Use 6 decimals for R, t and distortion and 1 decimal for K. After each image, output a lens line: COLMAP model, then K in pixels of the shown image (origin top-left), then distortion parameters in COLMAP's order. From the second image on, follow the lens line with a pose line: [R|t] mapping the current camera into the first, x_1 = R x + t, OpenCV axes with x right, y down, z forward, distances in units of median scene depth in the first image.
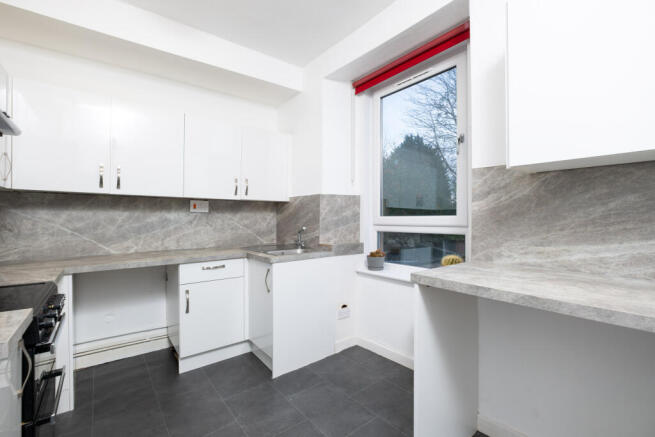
lens RADIAL K [[289.7, 0, 327.5], [0, 289.7, 218.5], [0, 0, 1]] dist [-0.001256, -0.000147]
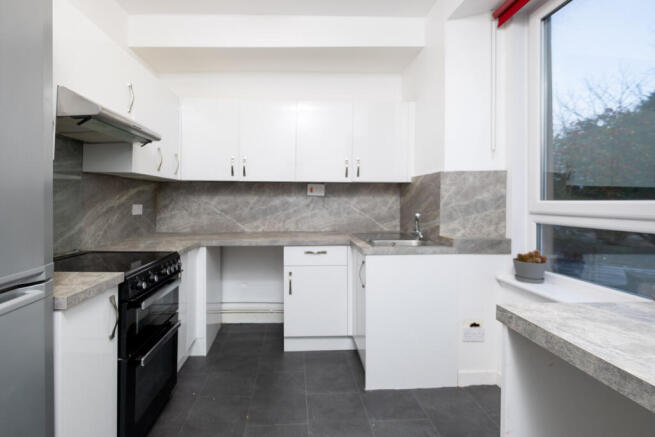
lens RADIAL K [[297.7, 0, 326.8], [0, 297.7, 198.2], [0, 0, 1]] dist [0.000348, -0.000013]
pose [[0.805523, 0.000463, -0.592564, 0.203644], [-0.004129, 0.999980, -0.004831, -0.008074], [0.592550, 0.006338, 0.805509, 0.185378]]
